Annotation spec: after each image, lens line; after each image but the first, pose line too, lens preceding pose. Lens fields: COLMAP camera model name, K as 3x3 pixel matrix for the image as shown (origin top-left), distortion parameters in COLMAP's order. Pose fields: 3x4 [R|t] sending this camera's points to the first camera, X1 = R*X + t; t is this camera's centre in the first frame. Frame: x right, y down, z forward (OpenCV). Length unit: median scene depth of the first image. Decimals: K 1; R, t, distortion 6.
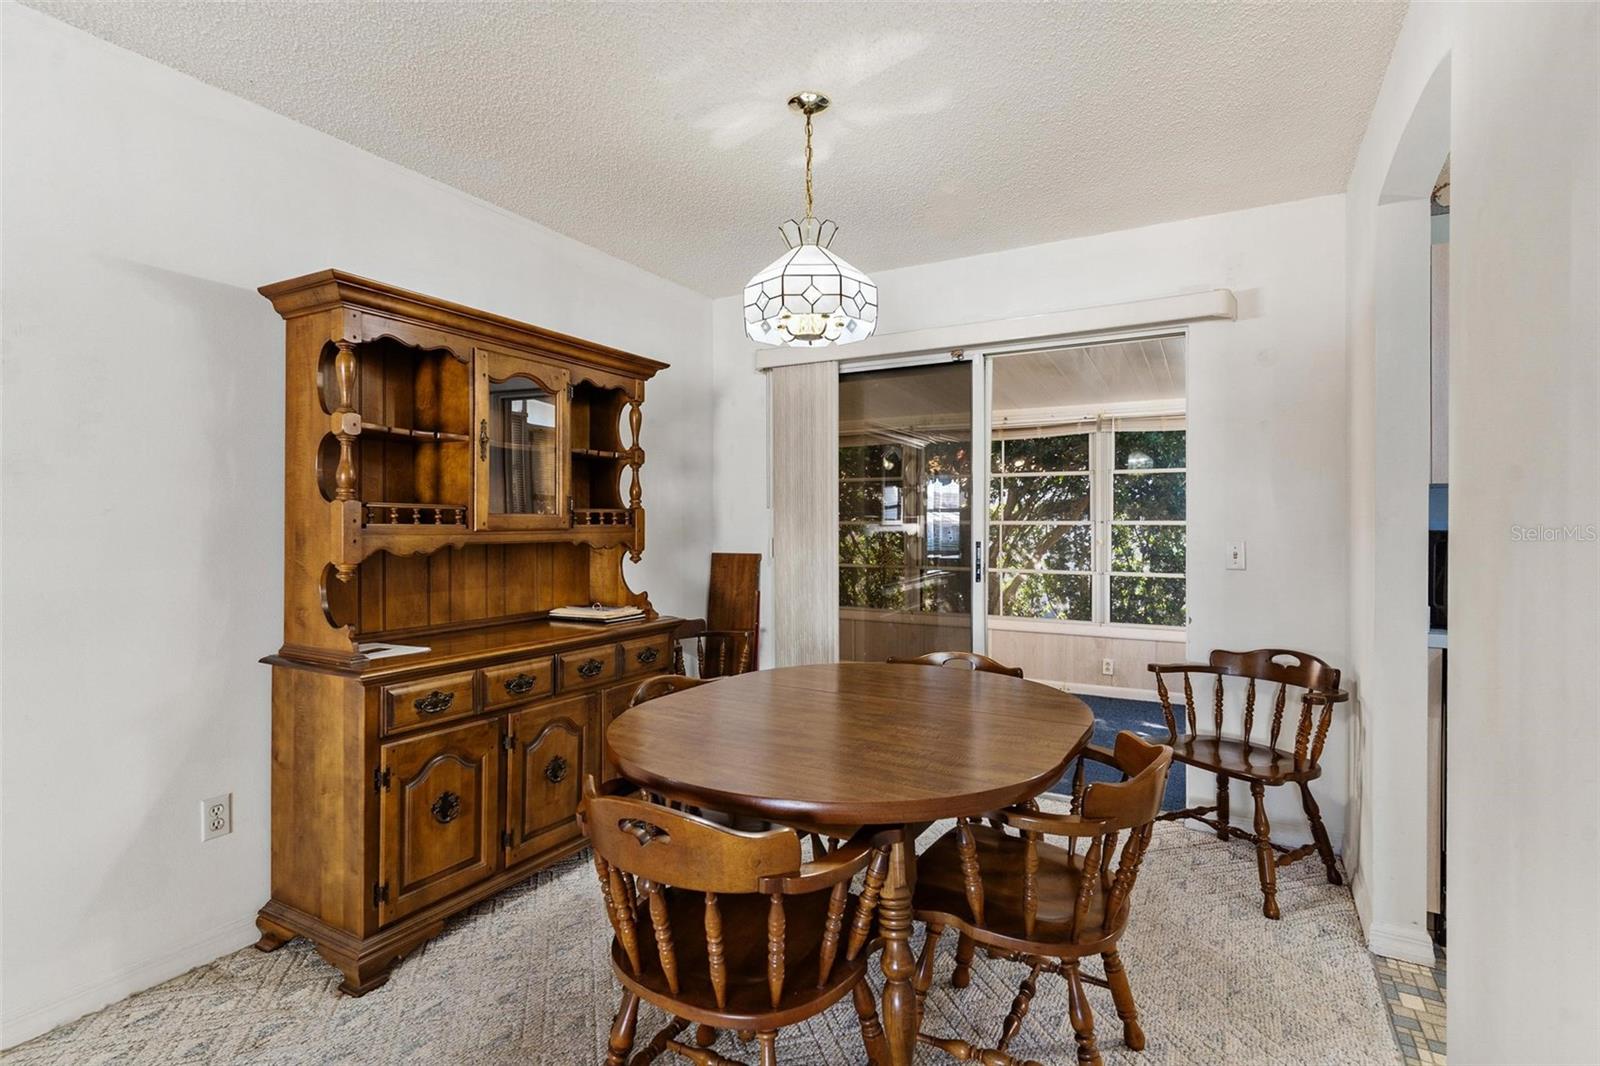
lens RADIAL K [[793.0, 0, 791.0], [0, 793.0, 512.4], [0, 0, 1]] dist [-0.002108, -0.000415]
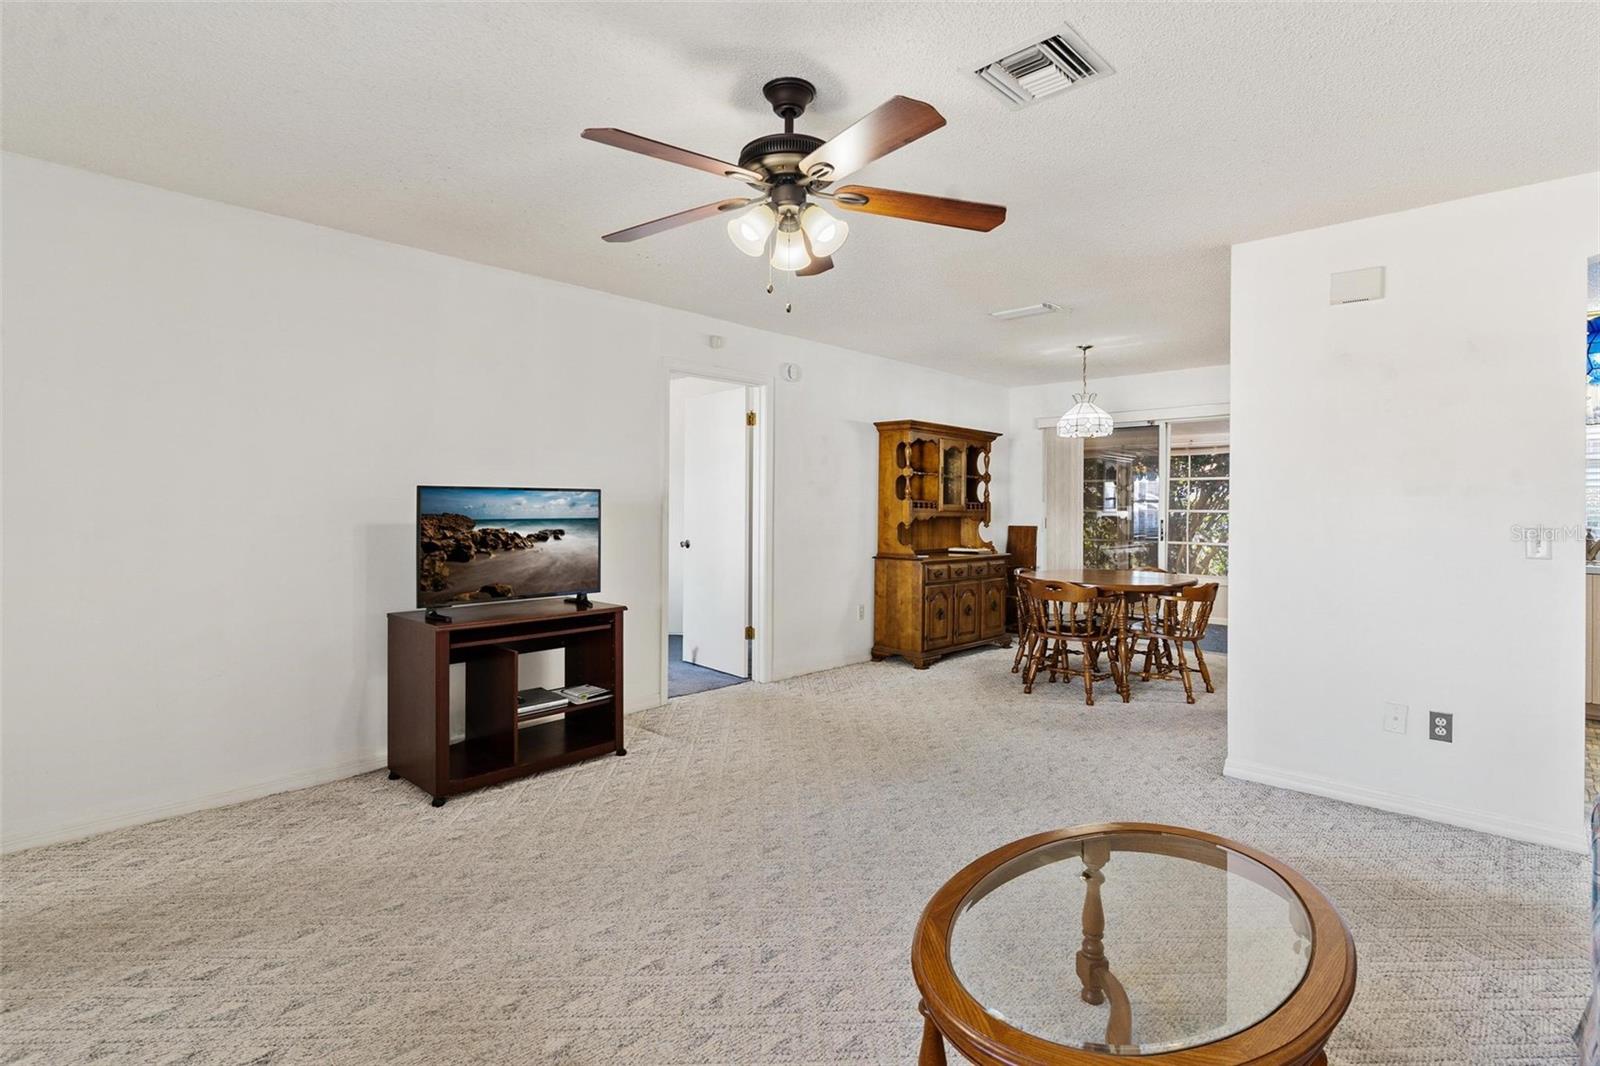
lens RADIAL K [[793.0, 0, 791.0], [0, 793.0, 512.4], [0, 0, 1]] dist [-0.002108, -0.000415]
pose [[0.971471, 0.005518, -0.237093, -0.240116], [-0.002260, 0.999899, 0.014014, -0.007173], [0.237147, -0.013079, 0.971386, -1.426617]]
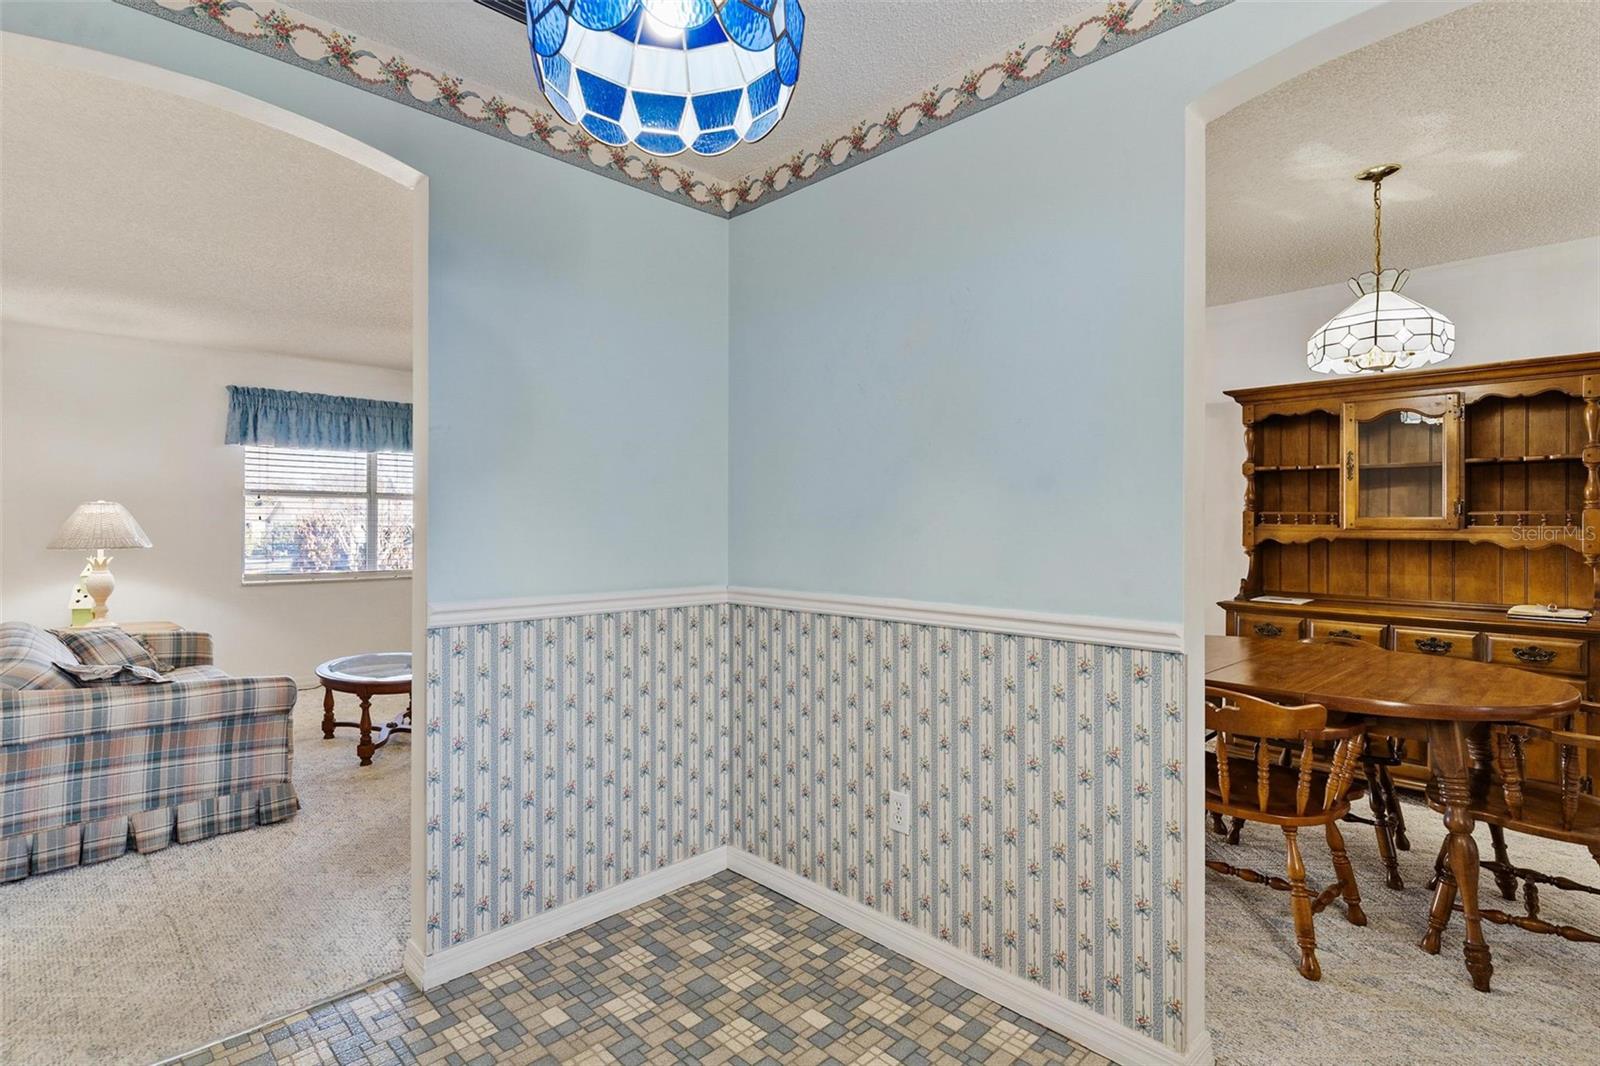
lens RADIAL K [[782.9, 0, 792.6], [0, 782.9, 522.6], [0, 0, 1]] dist [0.001693, -0.000550]
pose [[-0.274561, -0.002598, -0.961566, 1.165796], [0.005622, 0.999975, -0.004307, 0.010438], [0.961553, -0.006588, -0.274539, 0.391069]]
